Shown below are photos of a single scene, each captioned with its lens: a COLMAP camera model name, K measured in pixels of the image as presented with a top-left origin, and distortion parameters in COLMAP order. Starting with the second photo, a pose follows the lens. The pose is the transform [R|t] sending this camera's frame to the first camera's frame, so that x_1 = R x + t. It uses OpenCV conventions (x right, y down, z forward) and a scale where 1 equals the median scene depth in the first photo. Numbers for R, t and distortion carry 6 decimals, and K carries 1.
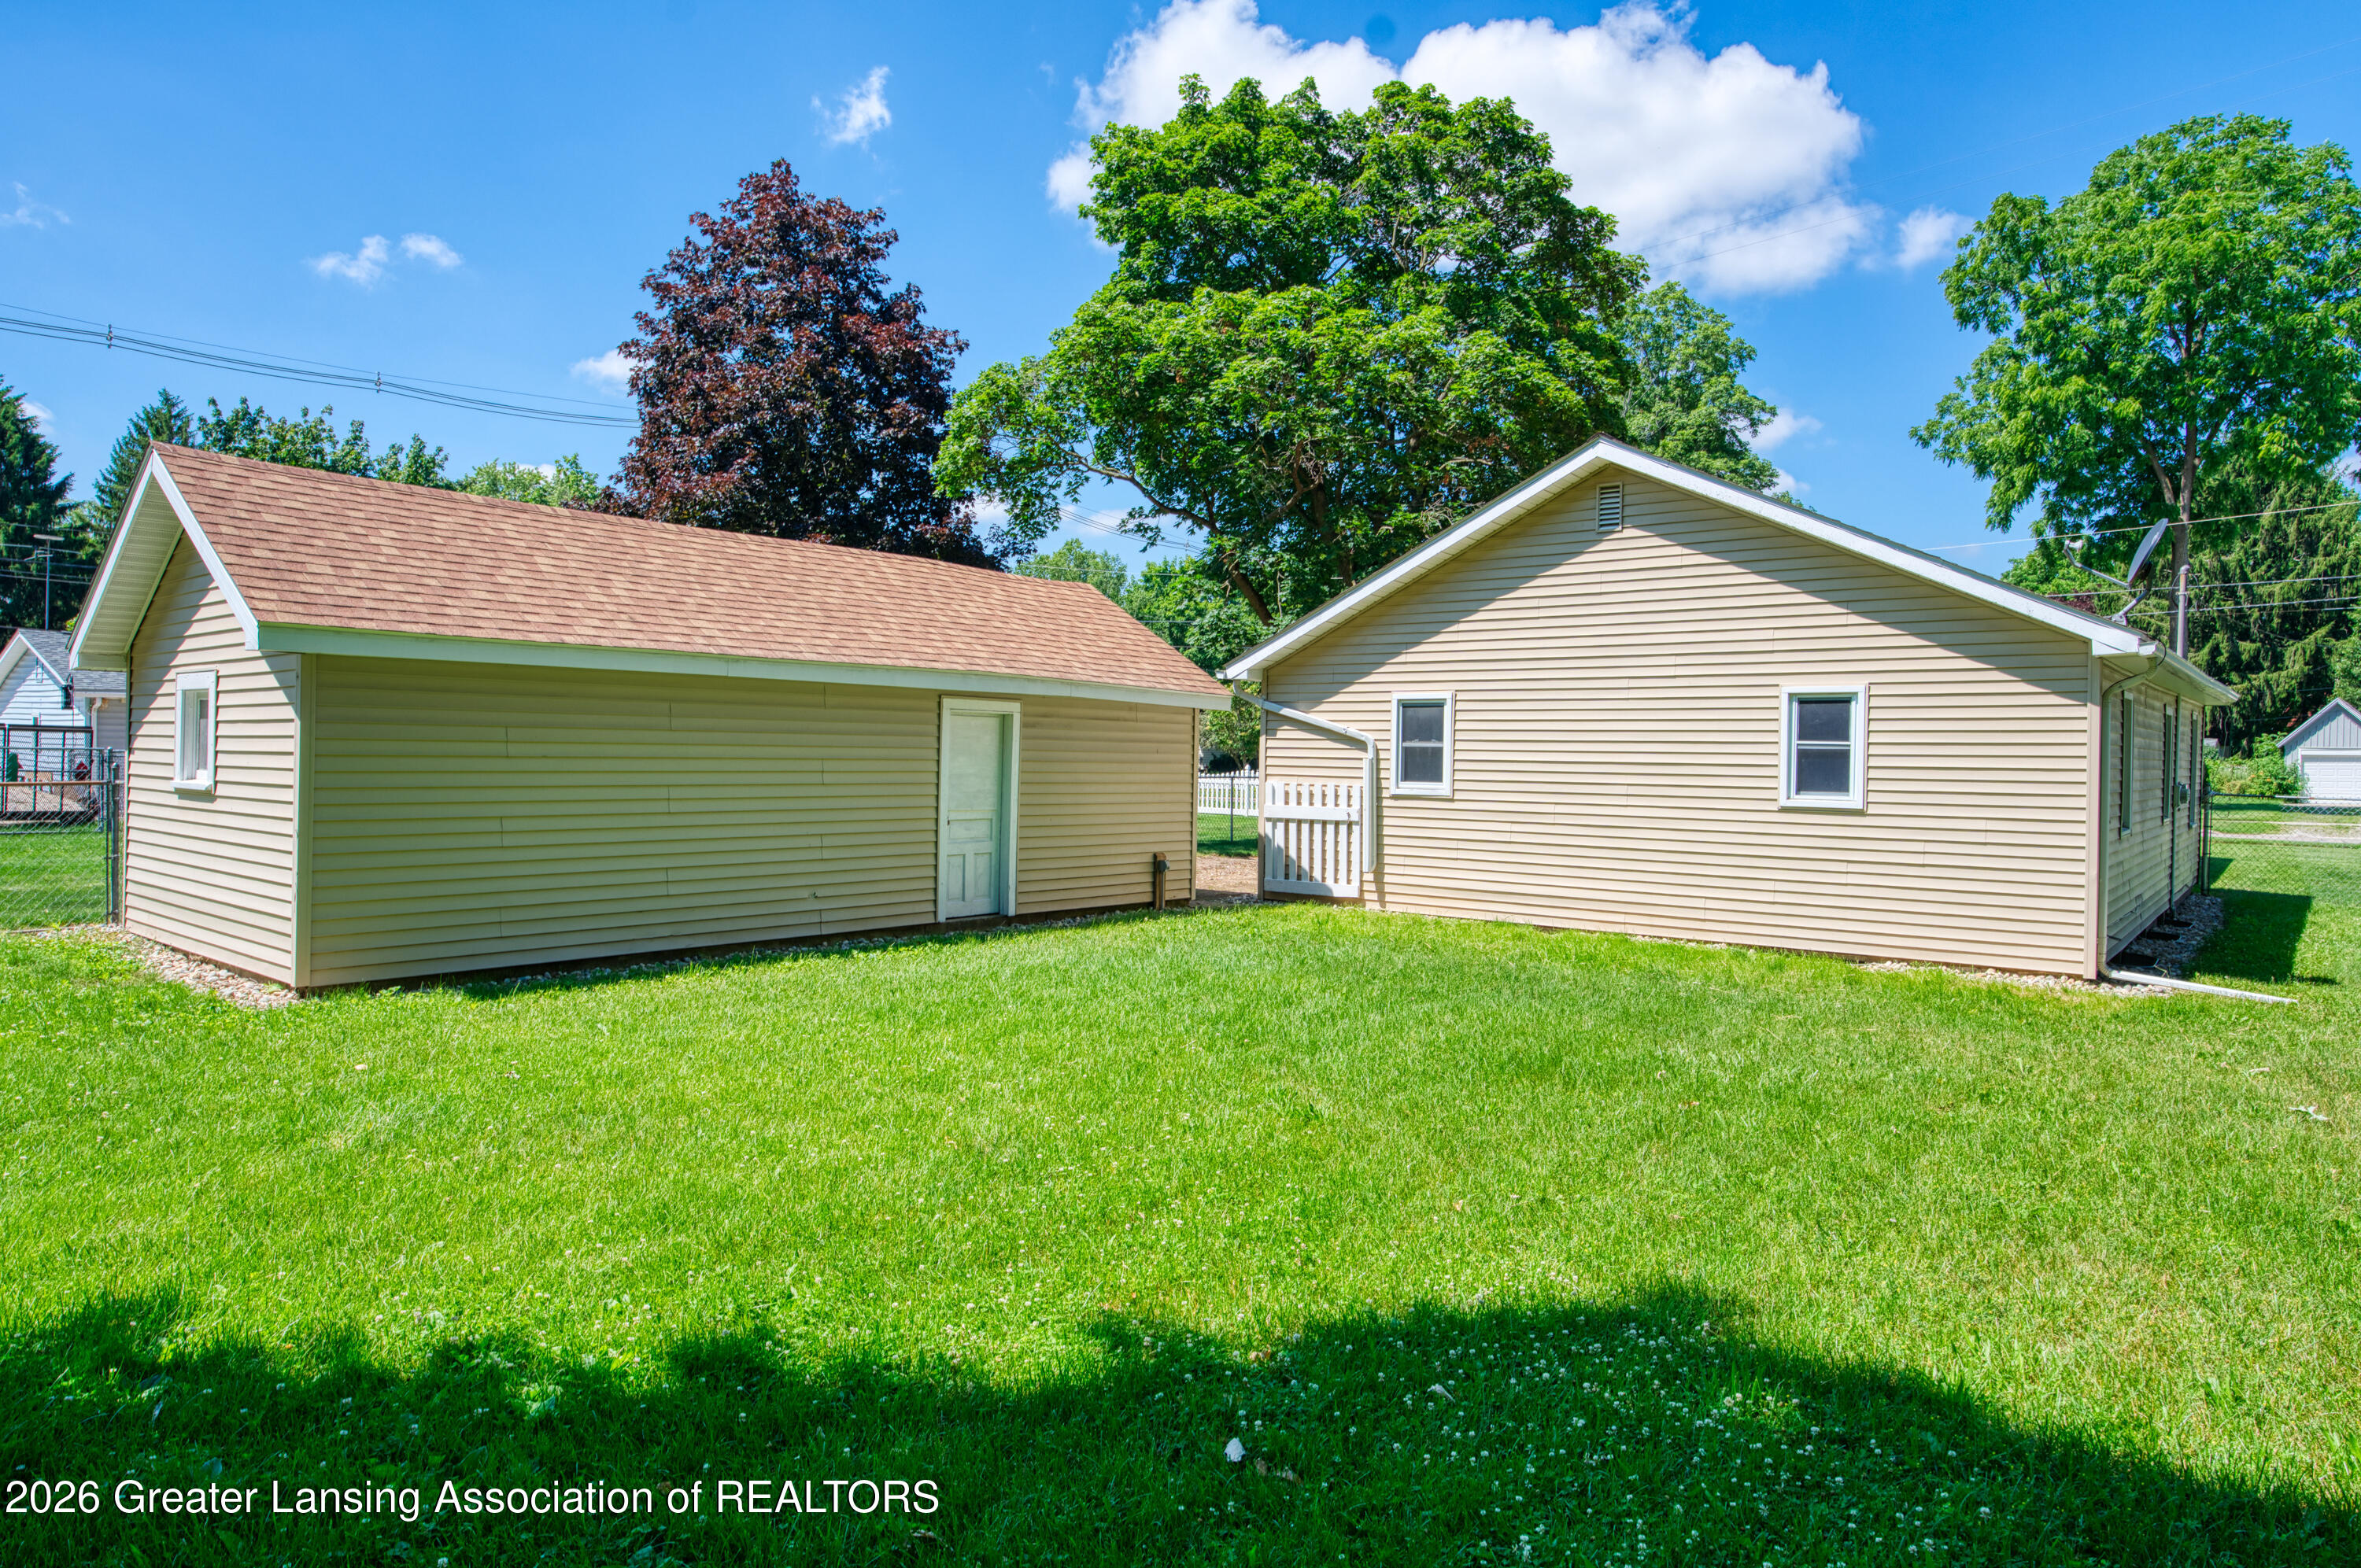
lens RADIAL K [[1420.6, 0, 1182.7], [0, 1420.6, 784.2], [0, 0, 1]] dist [-0.030022, 0.009854]
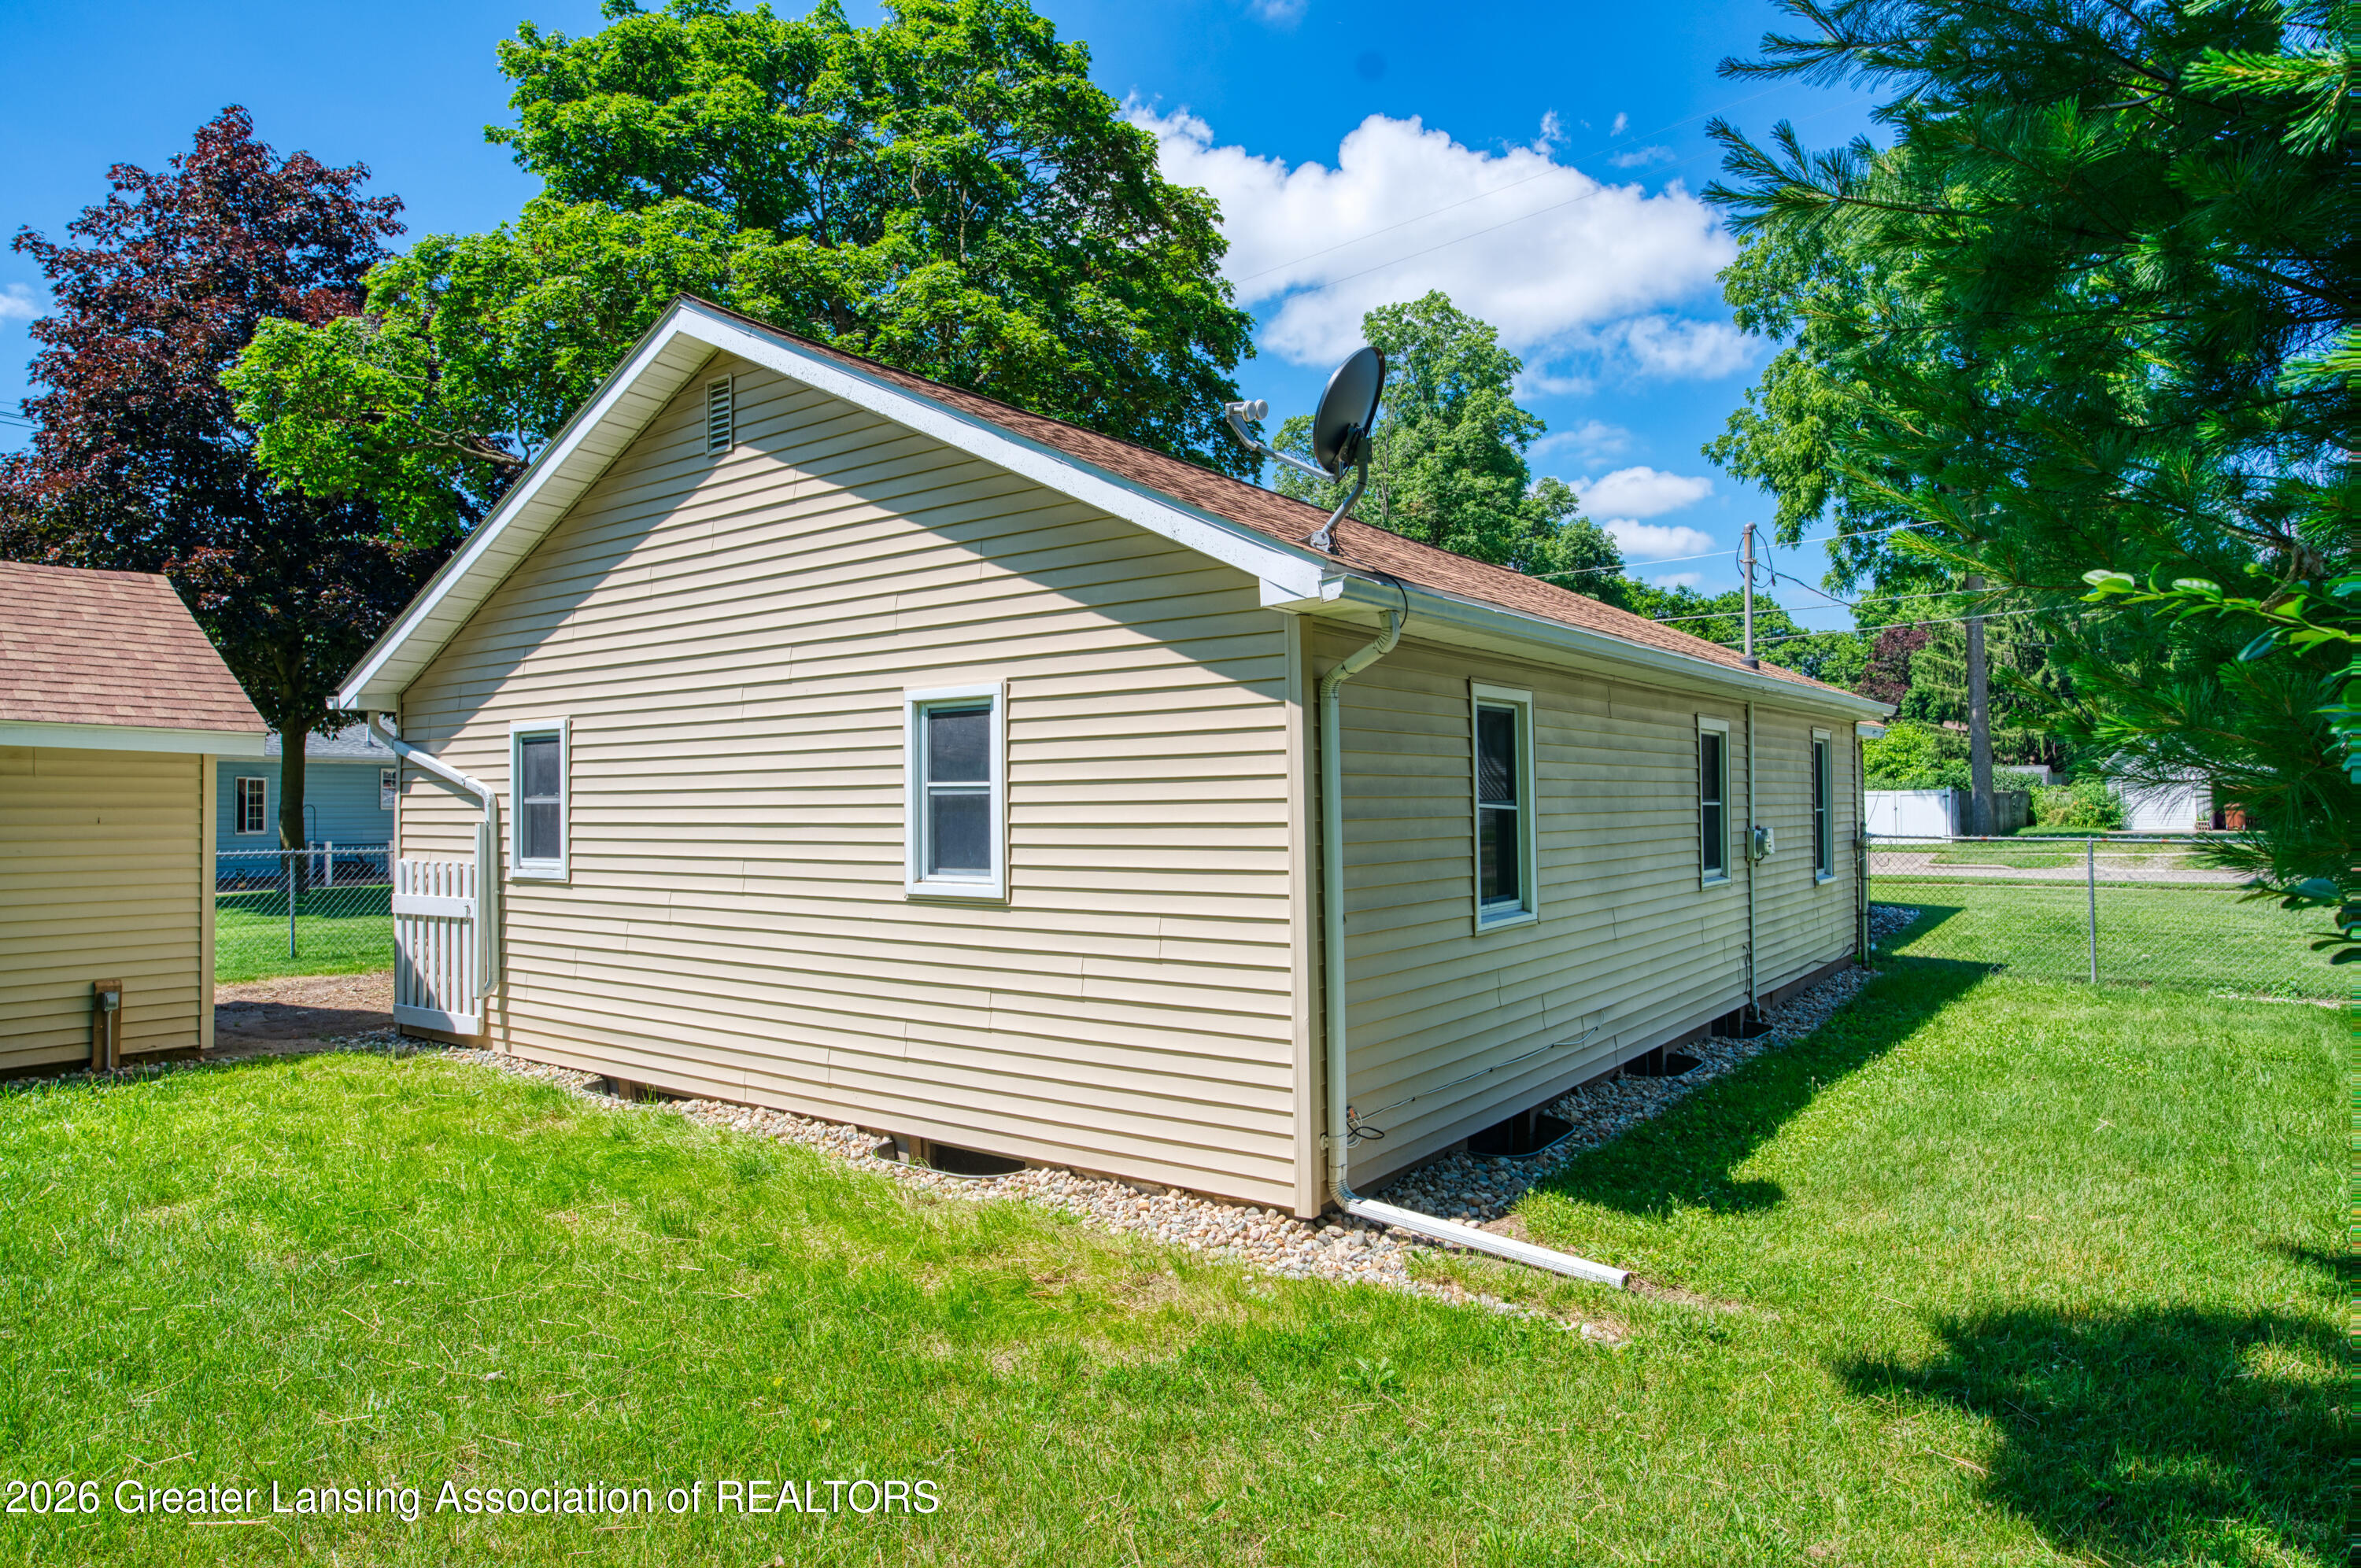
lens RADIAL K [[1395.7, 0, 1174.1], [0, 1395.7, 779.3], [0, 0, 1]] dist [-0.014481, -0.001311]
pose [[0.998592, -0.022968, 0.047826, 0.419483], [0.024819, 0.998952, -0.038468, -0.005759], [-0.046892, 0.039601, 0.998115, 0.342974]]
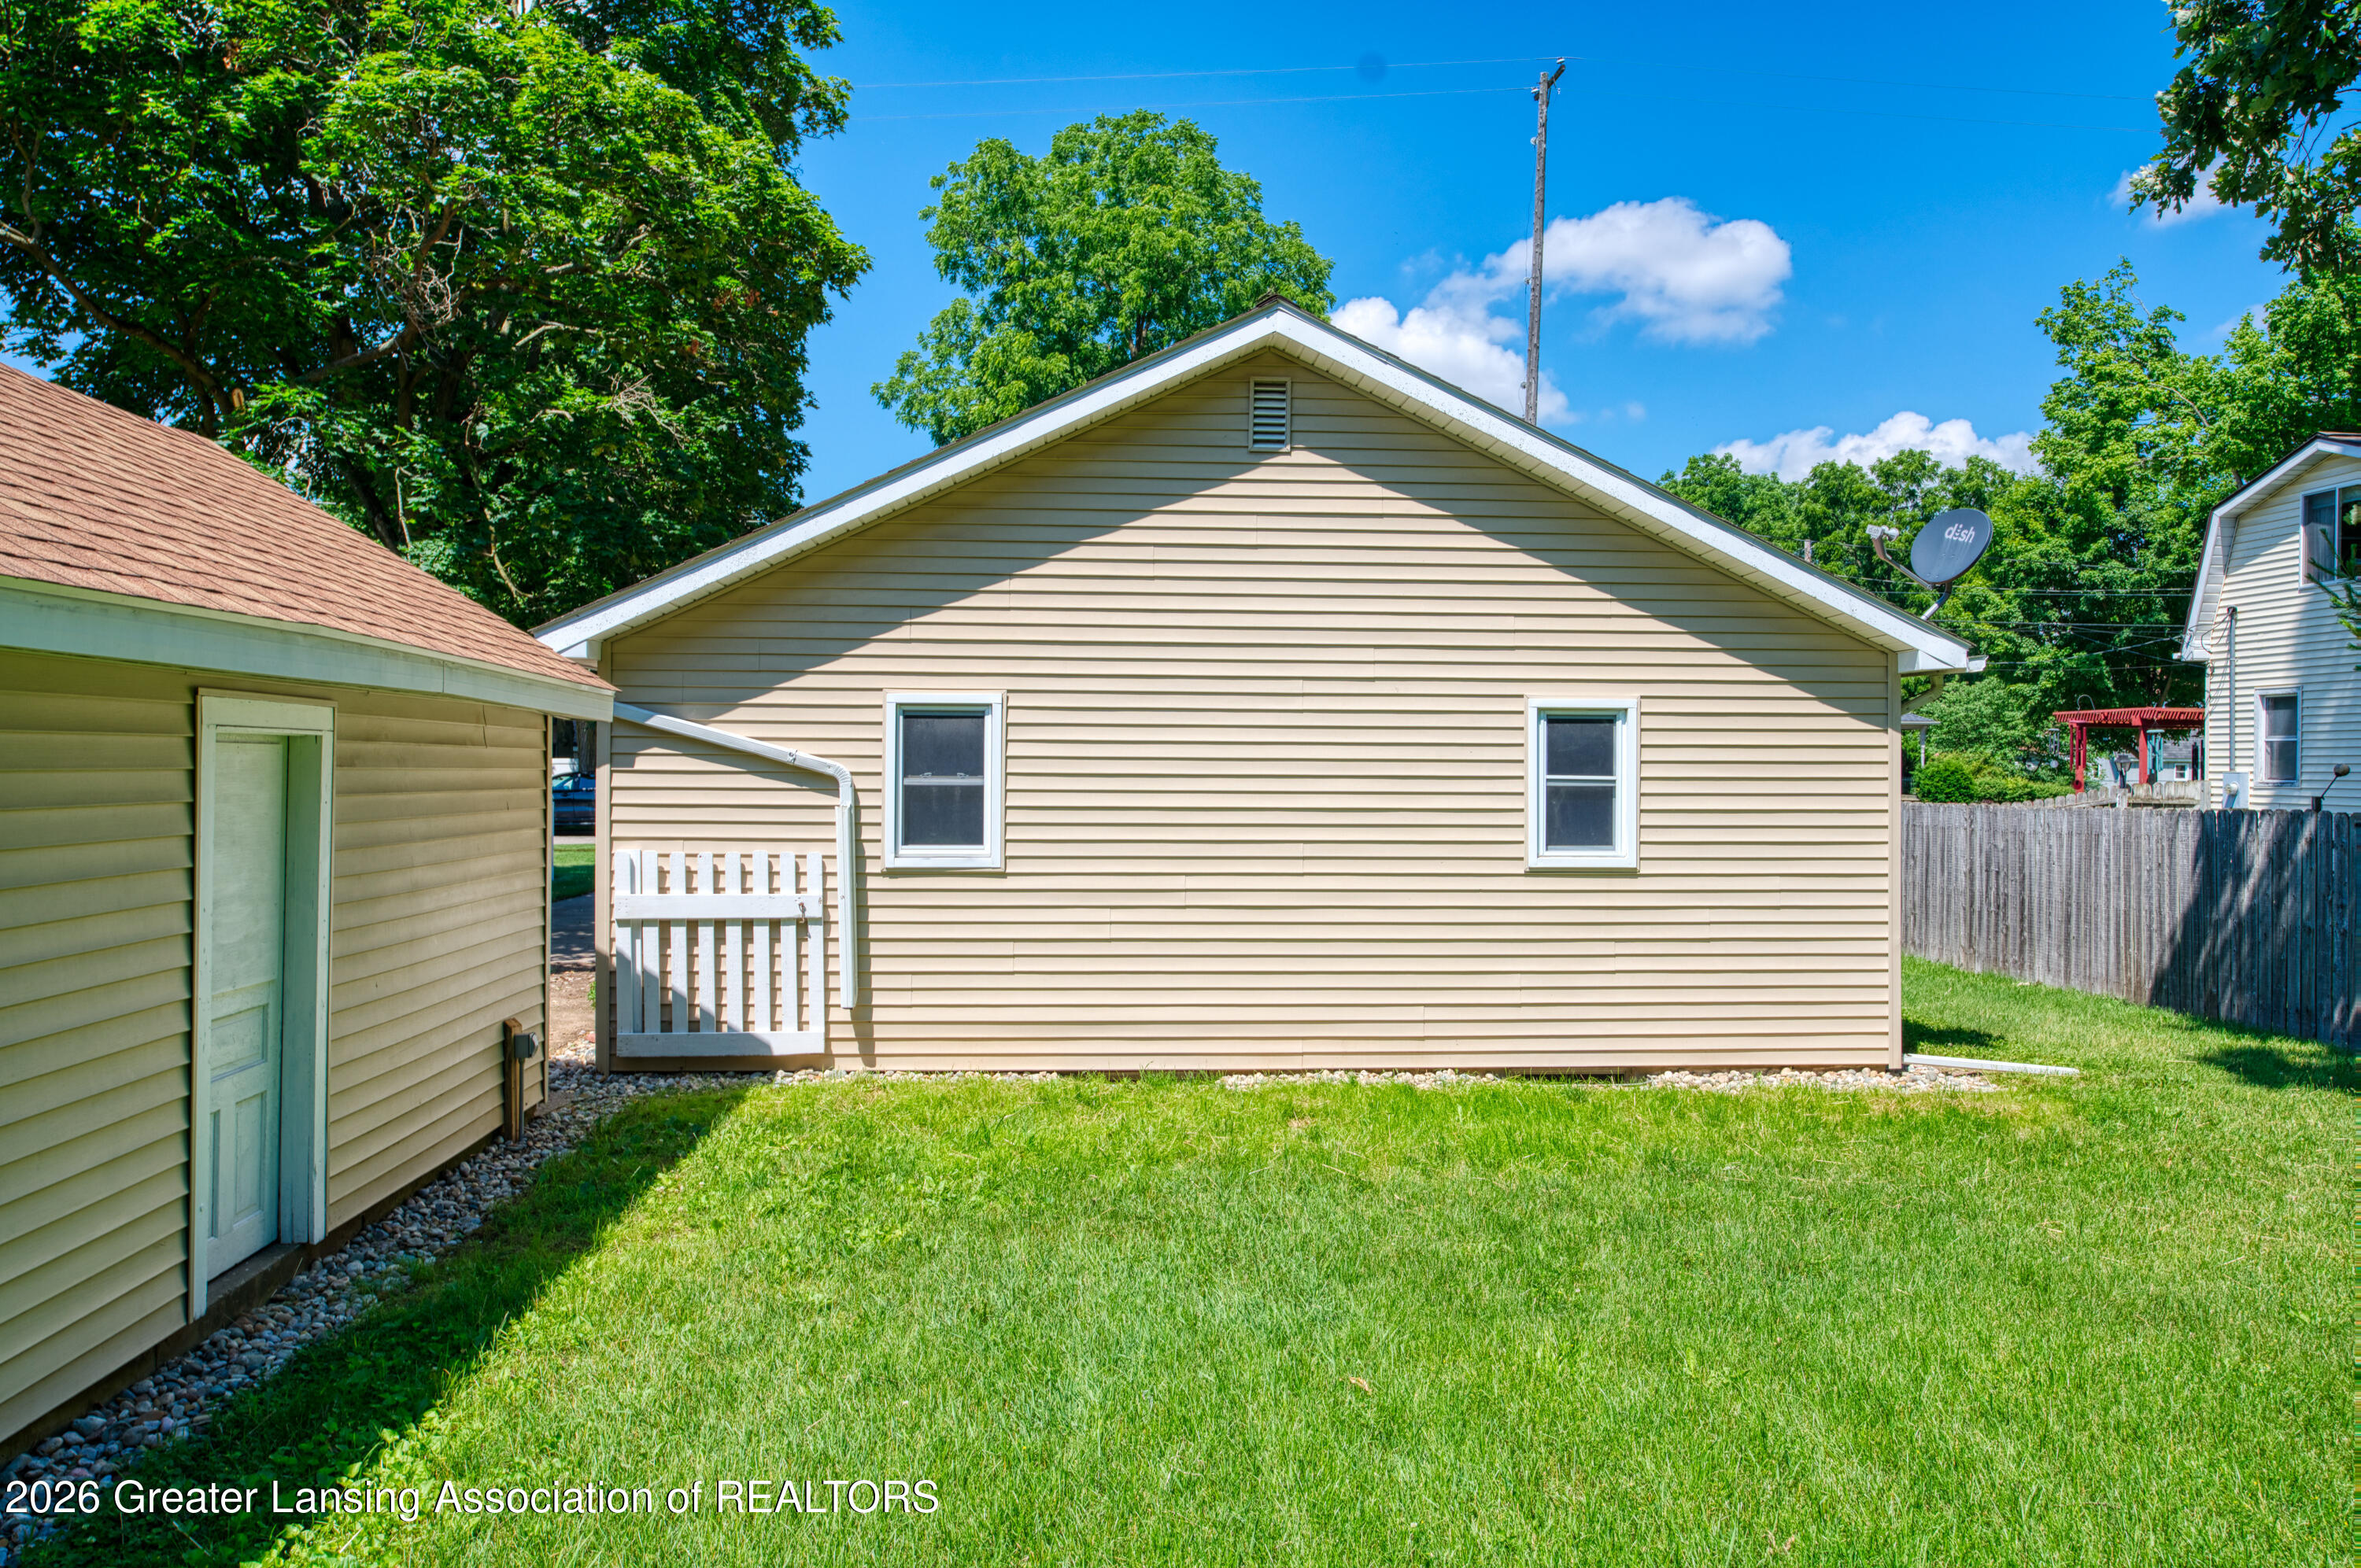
lens RADIAL K [[1657.9, 0, 1181.2], [0, 1657.9, 777.0], [0, 0, 1]] dist [0.005055, 0.002148]
pose [[0.725515, -0.016677, 0.688004, -0.226419], [0.018562, 0.999817, 0.004661, -0.030403], [-0.687956, 0.009389, 0.725692, 0.427801]]
